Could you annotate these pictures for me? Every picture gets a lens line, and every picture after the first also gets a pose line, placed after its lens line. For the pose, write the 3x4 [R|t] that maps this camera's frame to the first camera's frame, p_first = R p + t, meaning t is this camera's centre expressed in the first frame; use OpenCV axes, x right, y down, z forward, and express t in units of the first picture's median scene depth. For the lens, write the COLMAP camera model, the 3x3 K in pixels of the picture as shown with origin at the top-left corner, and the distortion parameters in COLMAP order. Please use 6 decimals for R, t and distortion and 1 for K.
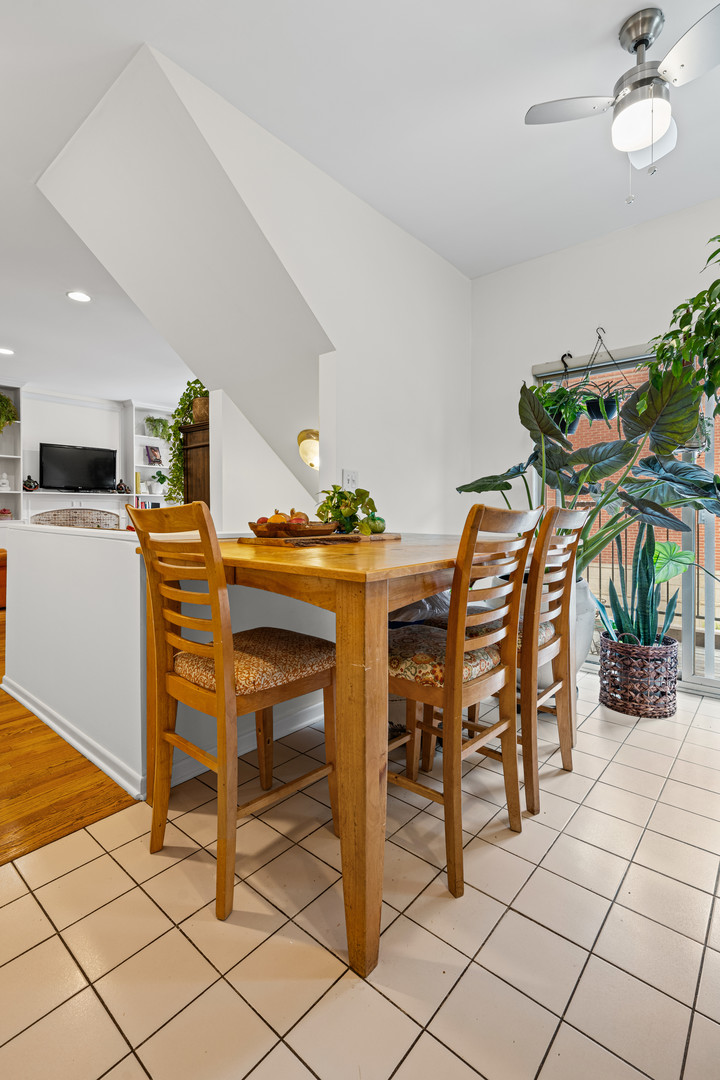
lens RADIAL K [[498.1, 0, 356.6], [0, 498.1, 517.7], [0, 0, 1]] dist [0.000796, 0.000294]
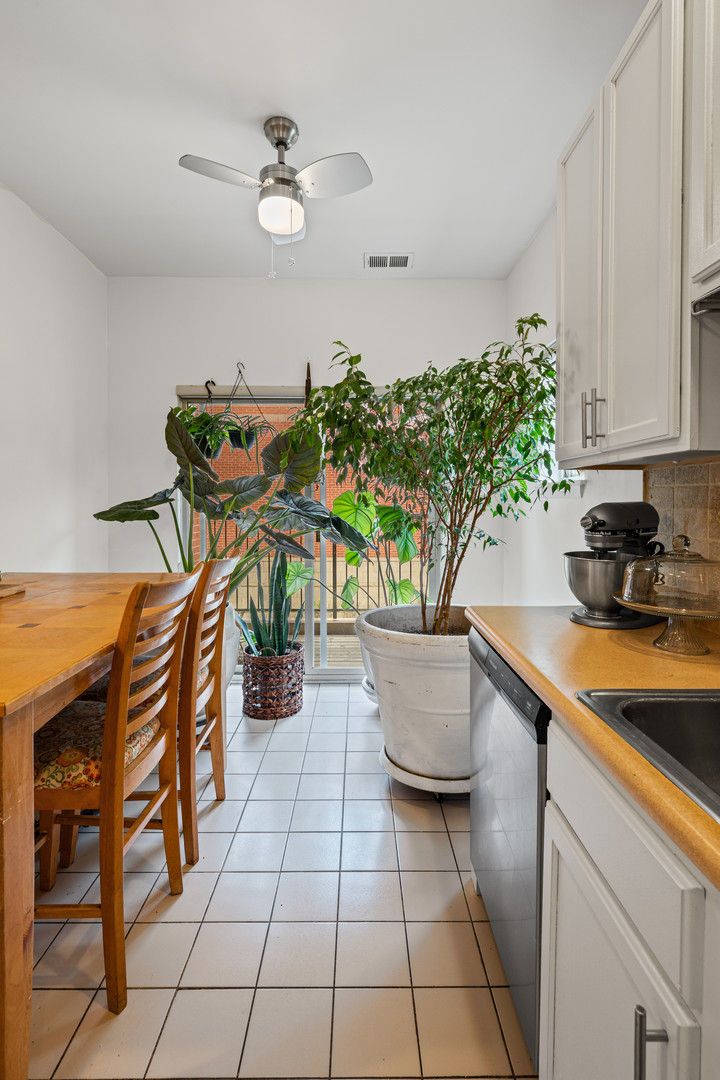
lens RADIAL K [[498.1, 0, 371.7], [0, 498.1, 507.3], [0, 0, 1]] dist [0.000796, 0.000294]
pose [[0.739595, -0.005583, 0.673029, -0.049659], [0.000449, 0.999969, 0.007801, -0.127518], [-0.673052, -0.005467, 0.739575, 0.011551]]
